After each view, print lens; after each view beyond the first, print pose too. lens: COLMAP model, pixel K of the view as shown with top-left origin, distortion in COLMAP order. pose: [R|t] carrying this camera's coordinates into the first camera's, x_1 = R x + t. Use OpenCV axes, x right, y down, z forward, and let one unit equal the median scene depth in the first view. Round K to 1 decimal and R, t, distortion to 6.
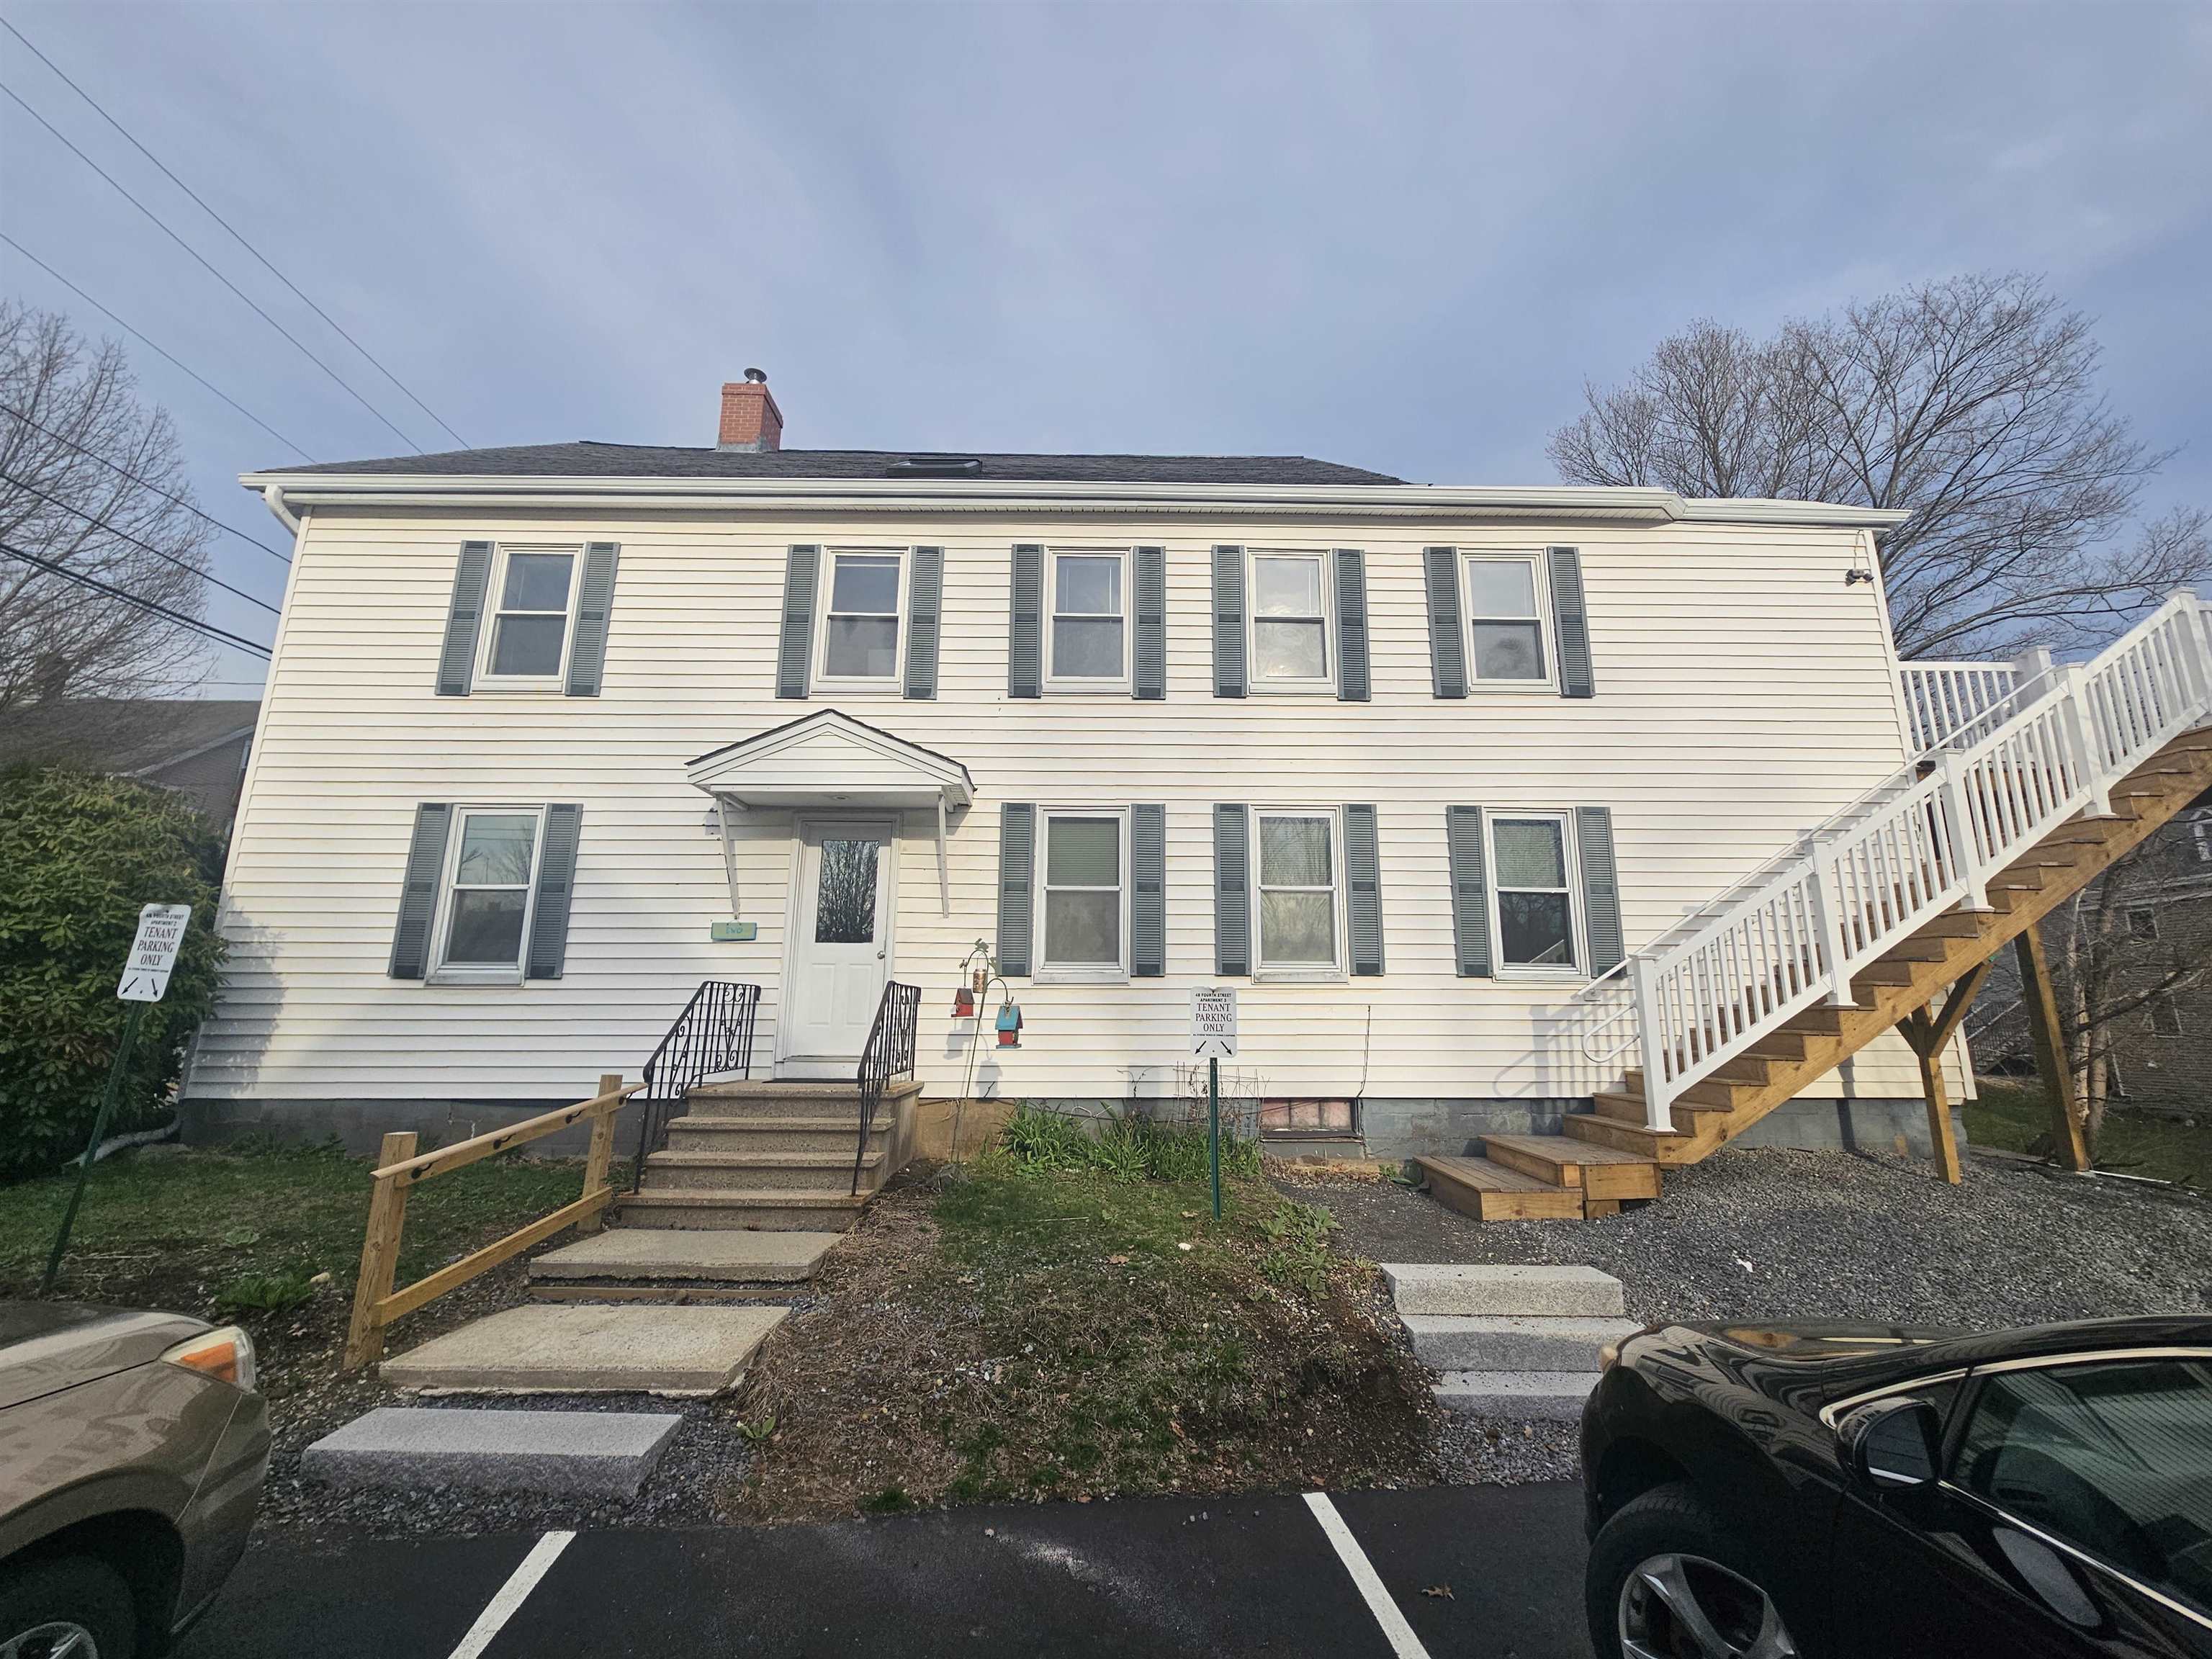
lens RADIAL K [[898.7, 0, 1106.0], [0, 898.7, 829.5], [0, 0, 1]] dist [-0.000970, 0.000005]
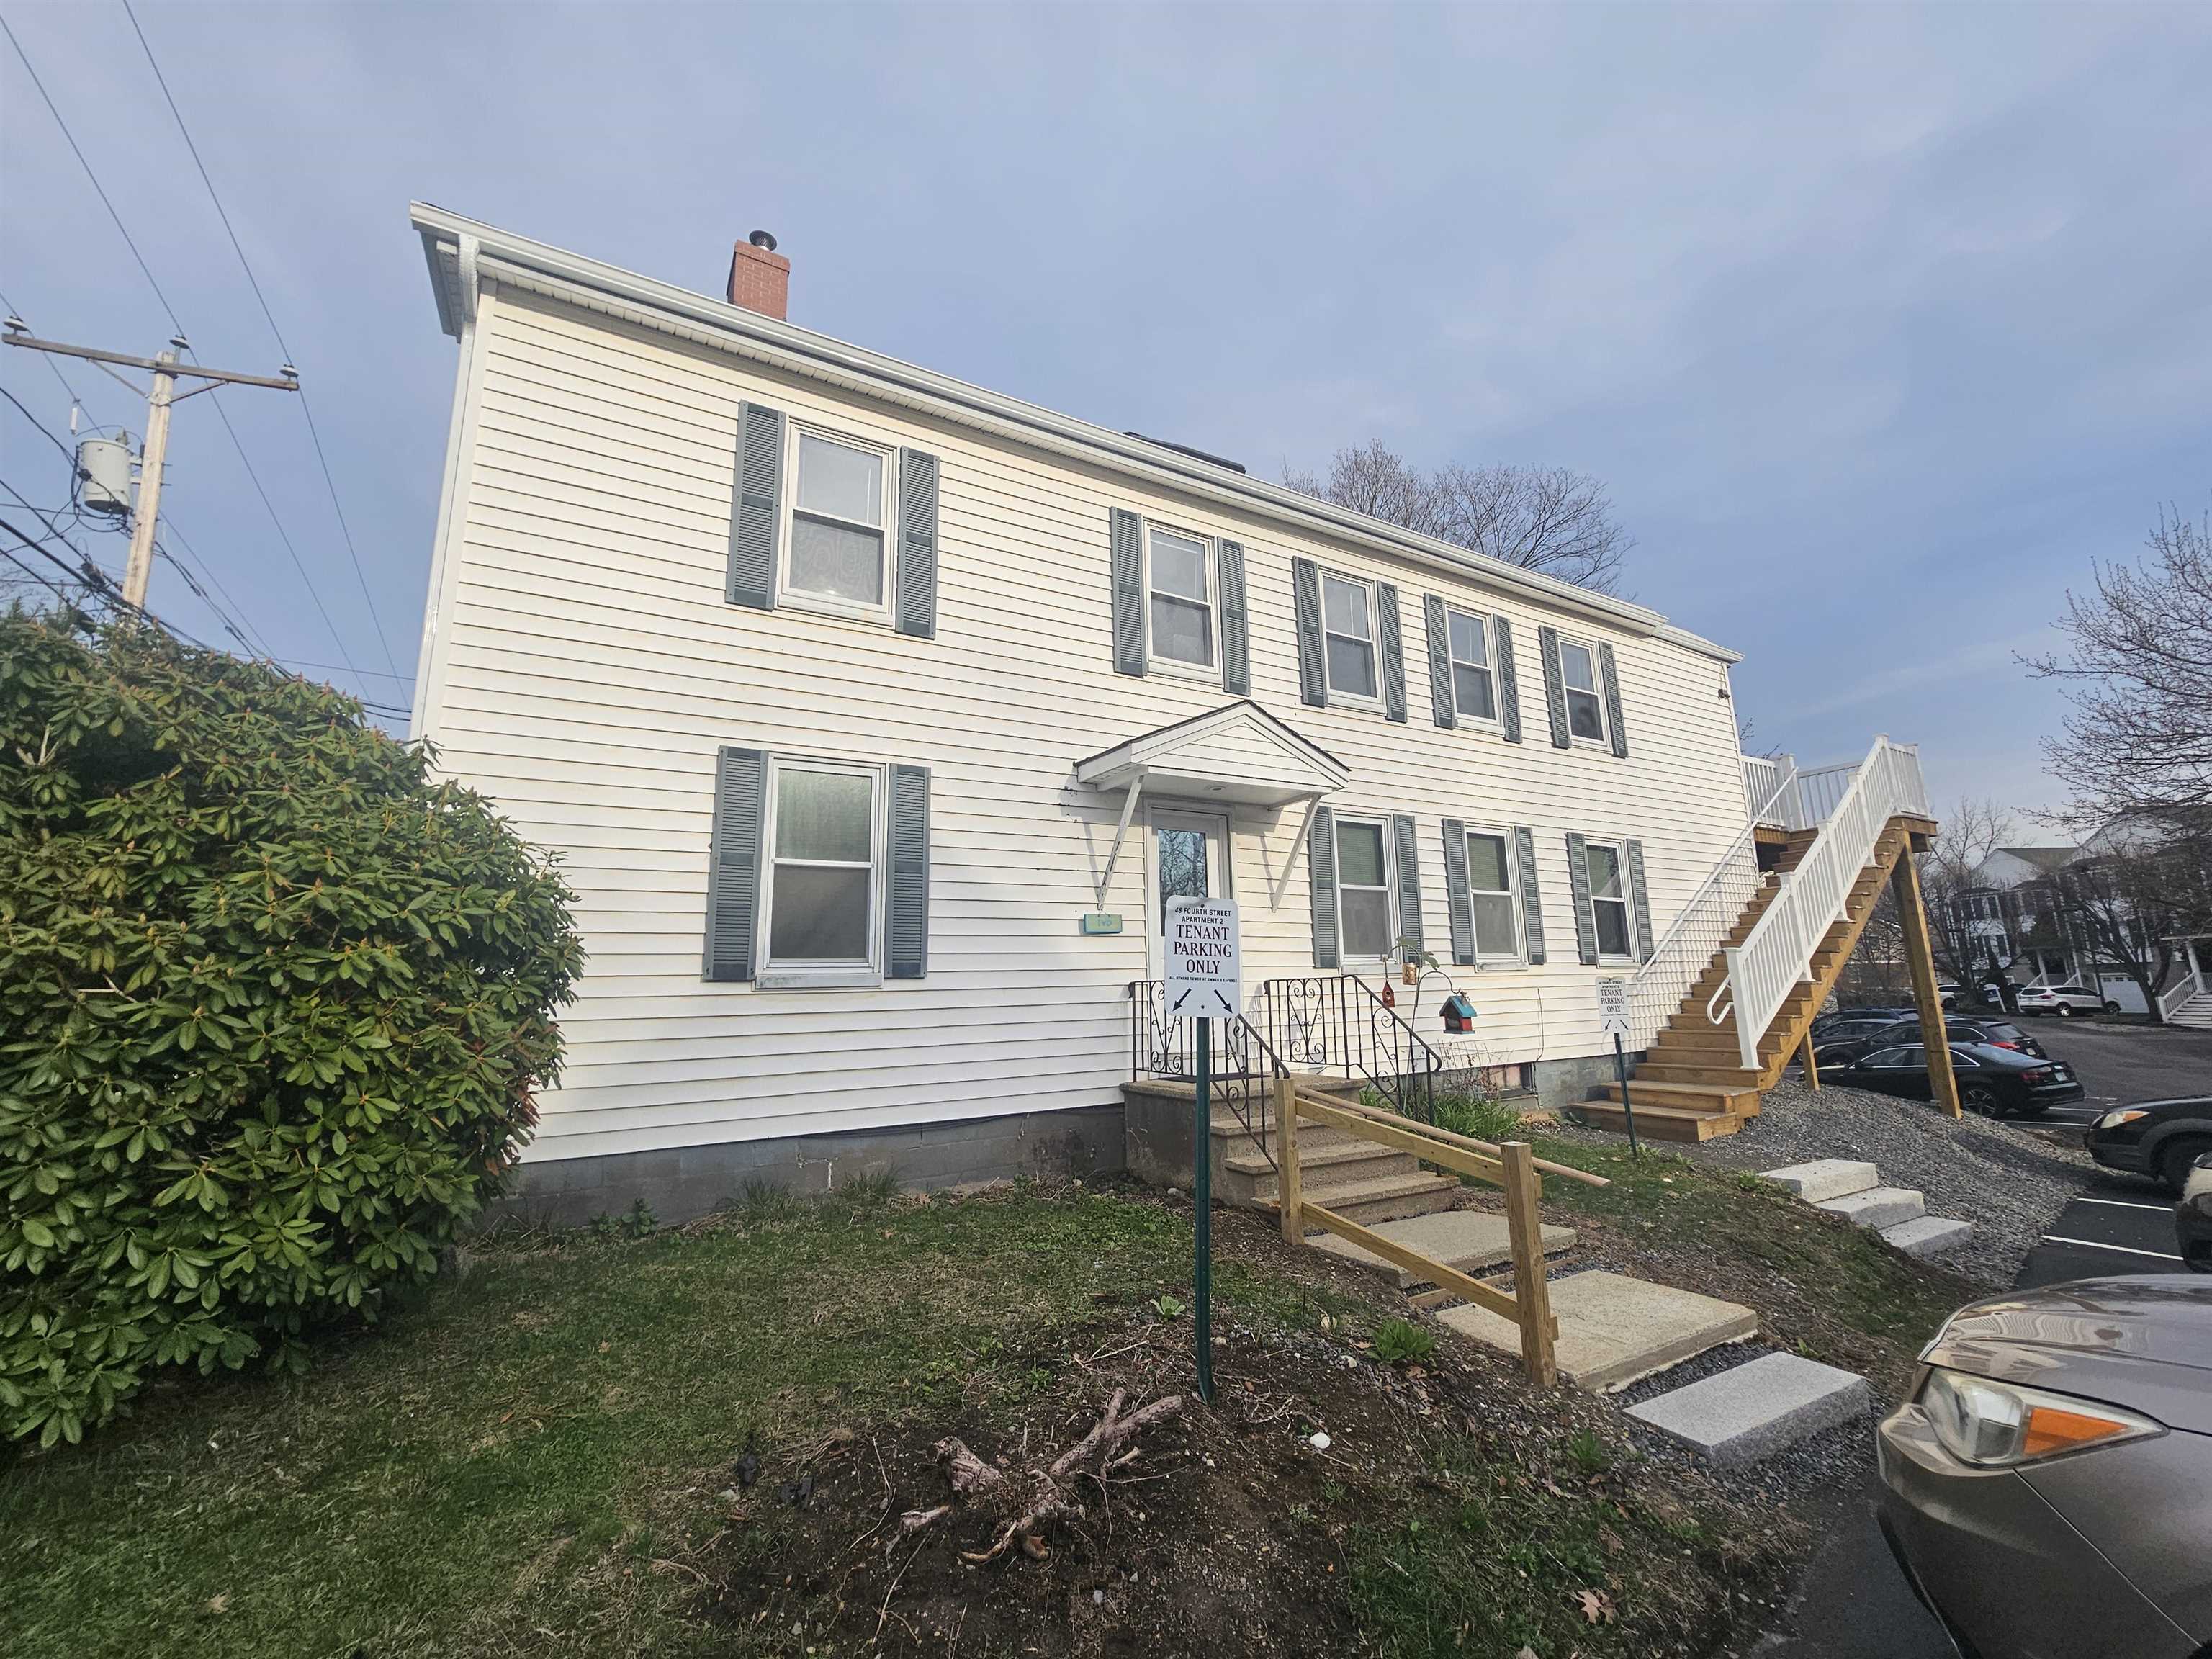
lens RADIAL K [[898.7, 0, 1106.0], [0, 898.7, 829.5], [0, 0, 1]] dist [-0.000970, 0.000005]
pose [[0.874253, 0.061956, 0.481501, -0.842252], [-0.070575, 0.997506, -0.000210, 0.017089], [-0.480313, -0.033798, 0.876445, 0.192278]]
